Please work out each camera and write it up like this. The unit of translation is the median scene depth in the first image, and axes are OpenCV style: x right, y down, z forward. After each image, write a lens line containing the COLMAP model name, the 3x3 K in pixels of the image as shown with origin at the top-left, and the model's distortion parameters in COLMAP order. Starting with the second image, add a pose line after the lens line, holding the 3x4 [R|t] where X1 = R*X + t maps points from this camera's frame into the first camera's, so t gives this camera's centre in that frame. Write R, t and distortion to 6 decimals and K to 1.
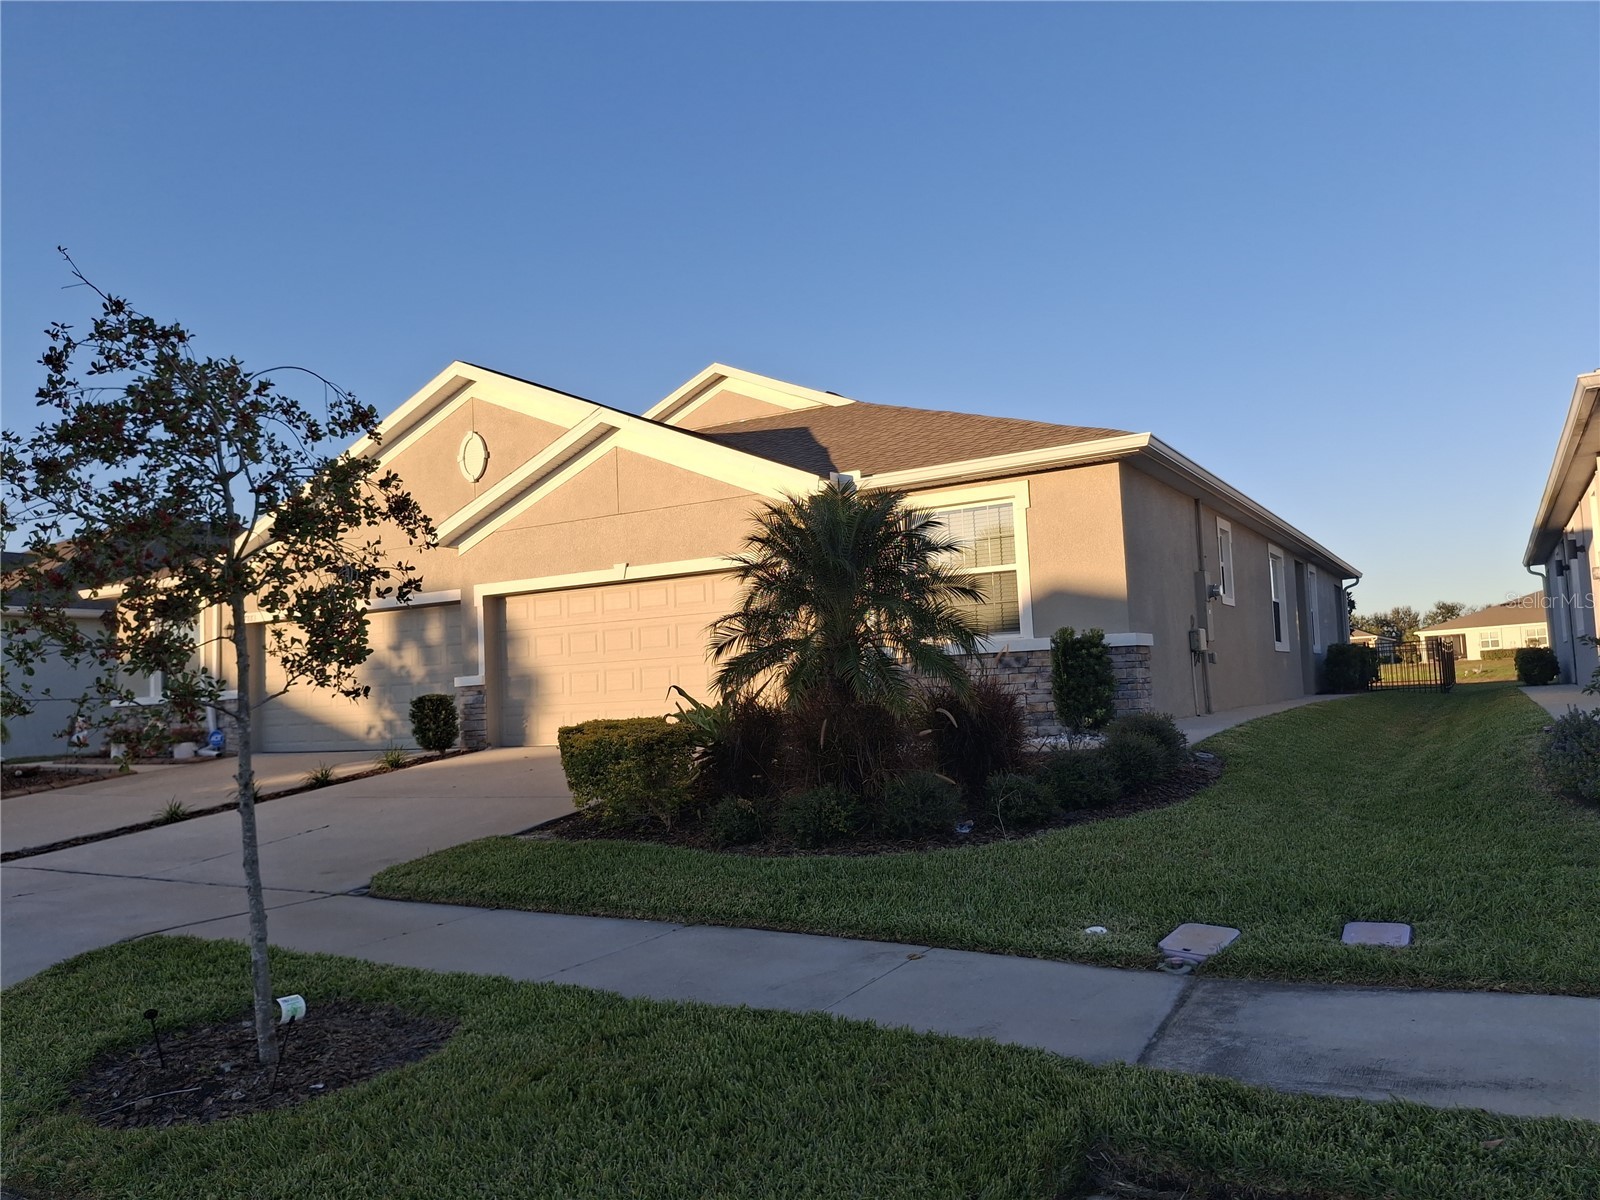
lens RADIAL K [[1173.9, 0, 789.8], [0, 1173.9, 609.1], [0, 0, 1]] dist [0.026764, -0.116262]
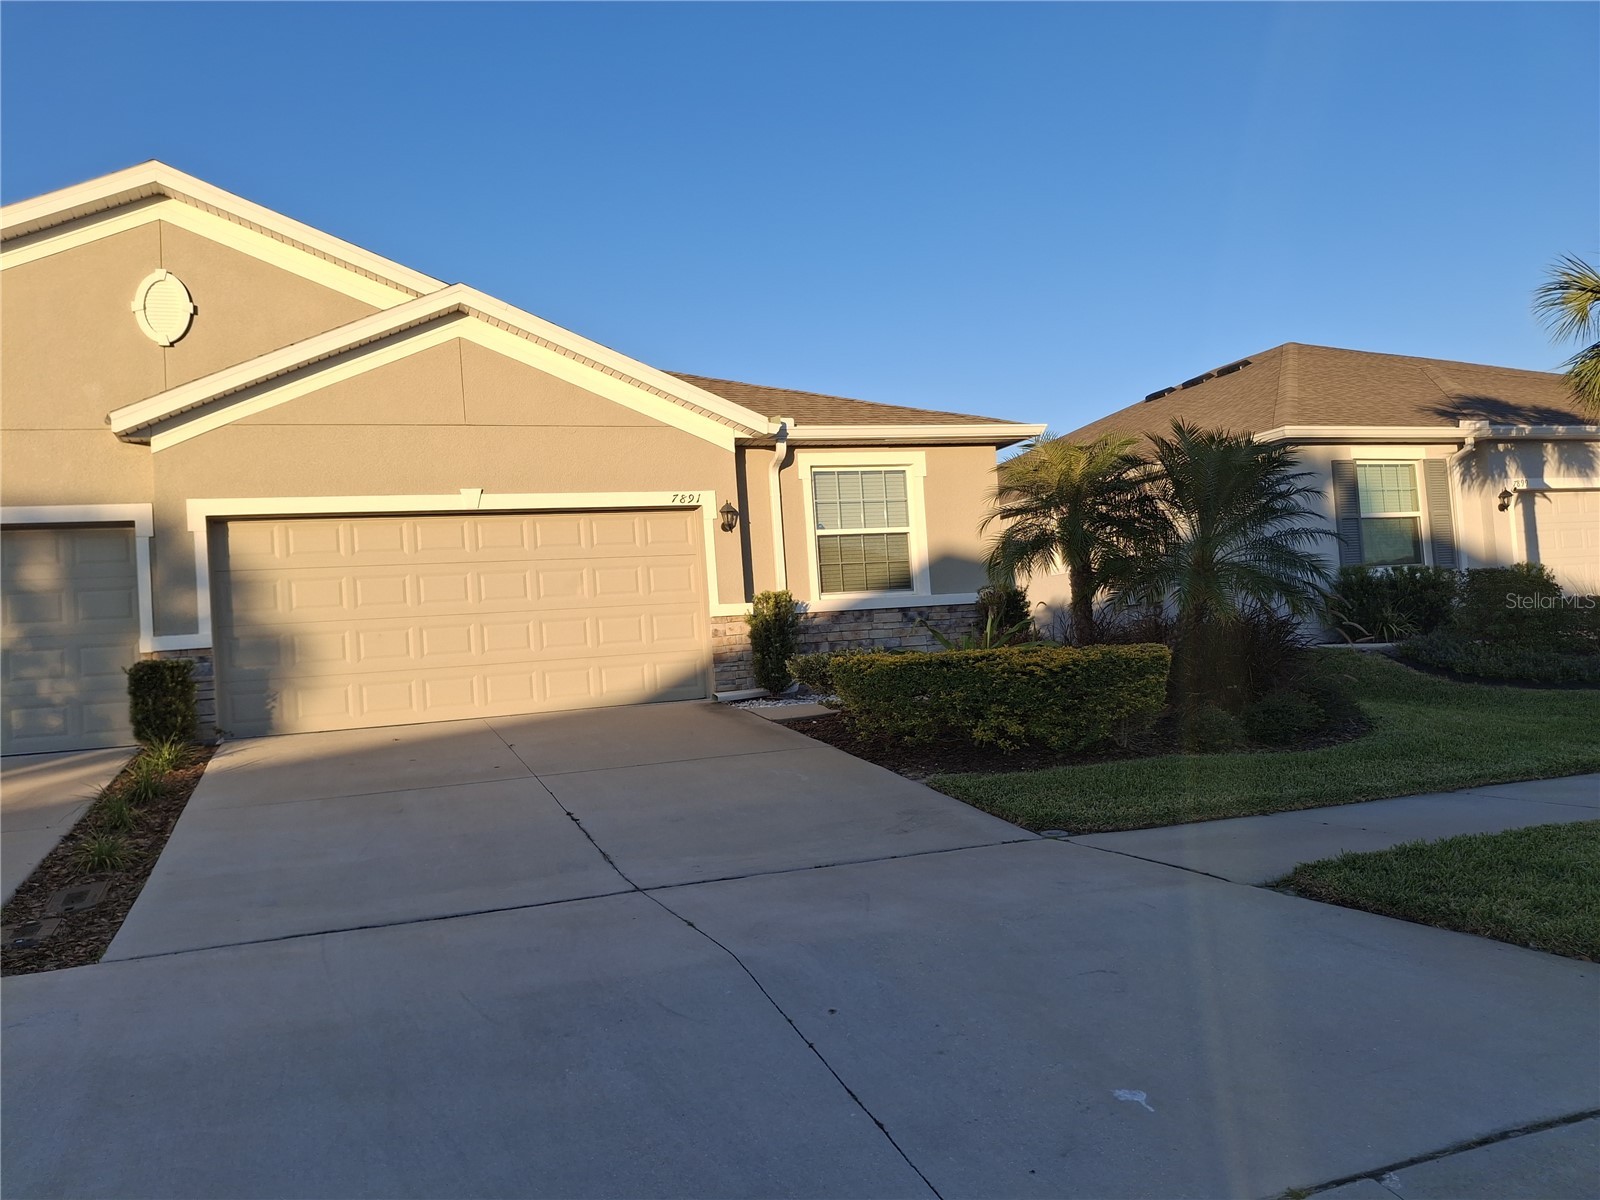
lens RADIAL K [[1173.9, 0, 789.8], [0, 1173.9, 609.1], [0, 0, 1]] dist [0.026764, -0.116262]
pose [[0.631084, 0.033307, 0.774999, -0.588507], [-0.014139, 0.999406, -0.031438, 0.060258], [-0.775586, 0.008883, 0.631180, 0.328718]]
